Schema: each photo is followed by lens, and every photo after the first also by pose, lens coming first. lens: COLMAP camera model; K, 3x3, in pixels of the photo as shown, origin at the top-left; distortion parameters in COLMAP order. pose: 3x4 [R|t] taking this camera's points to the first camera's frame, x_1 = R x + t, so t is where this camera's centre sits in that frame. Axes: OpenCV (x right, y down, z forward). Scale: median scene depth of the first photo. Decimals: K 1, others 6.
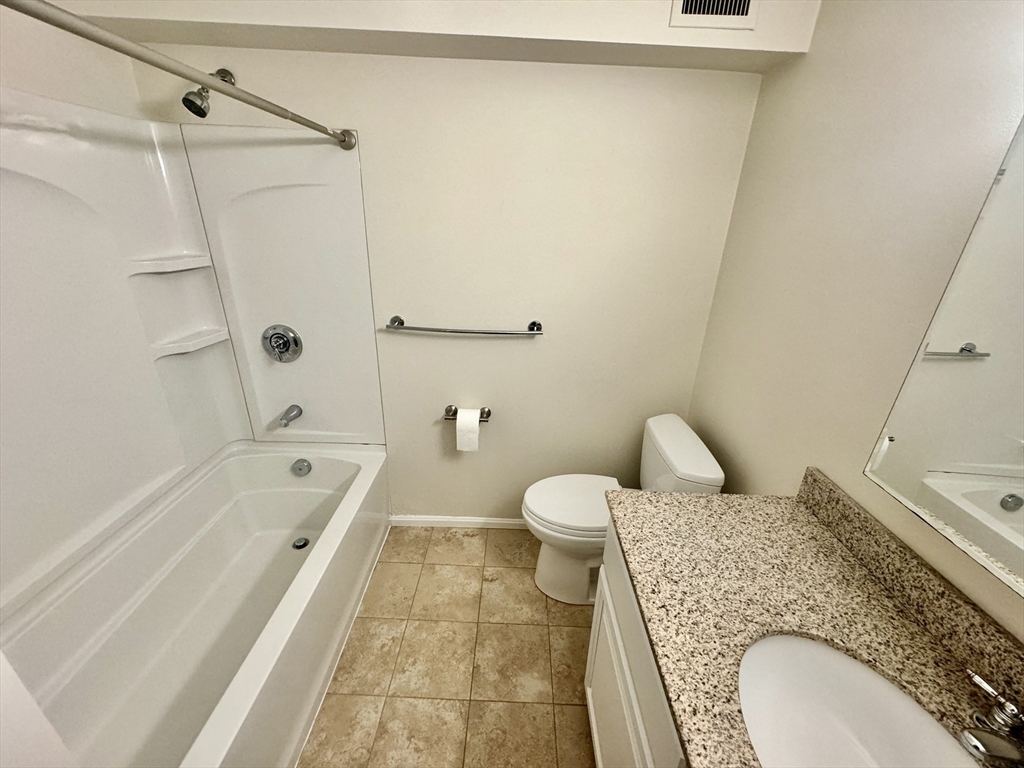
lens RADIAL K [[407.5, 0, 513.5], [0, 407.5, 384.0], [0, 0, 1]] dist [-0.002272, 0.000376]
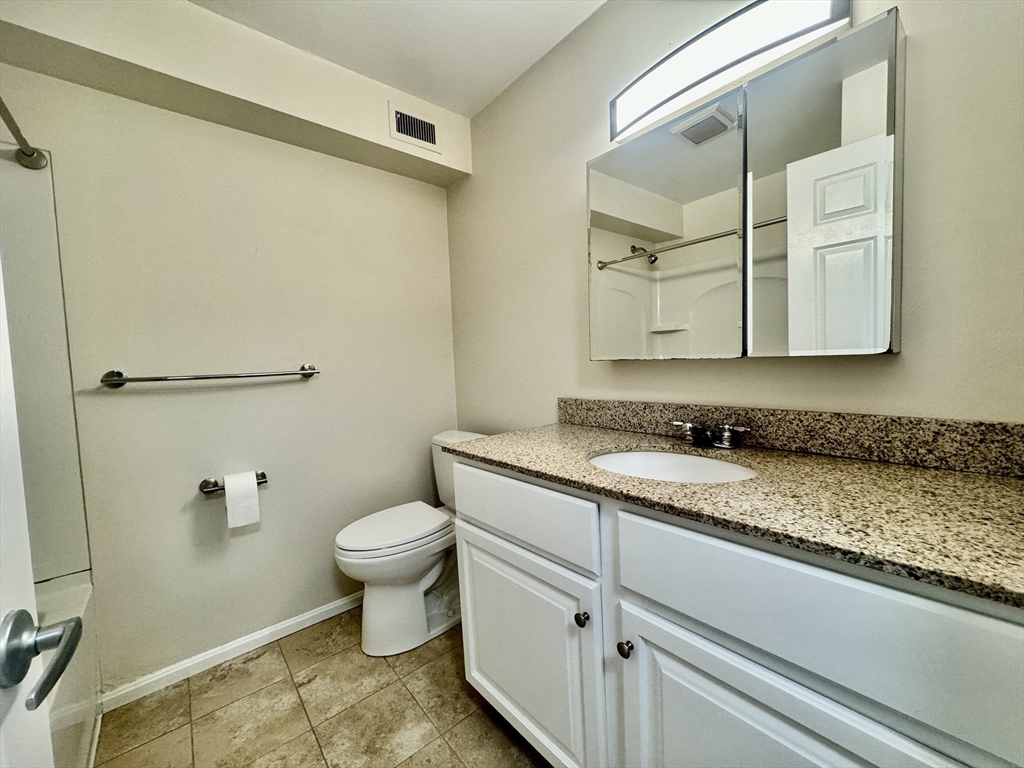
lens RADIAL K [[407.5, 0, 510.9], [0, 407.5, 384.0], [0, 0, 1]] dist [-0.002272, 0.000376]
pose [[0.754933, -0.106452, 0.647105, -0.236504], [0.314754, 0.924474, -0.215121, 0.282307], [-0.575331, 0.366081, 0.731422, 0.001486]]
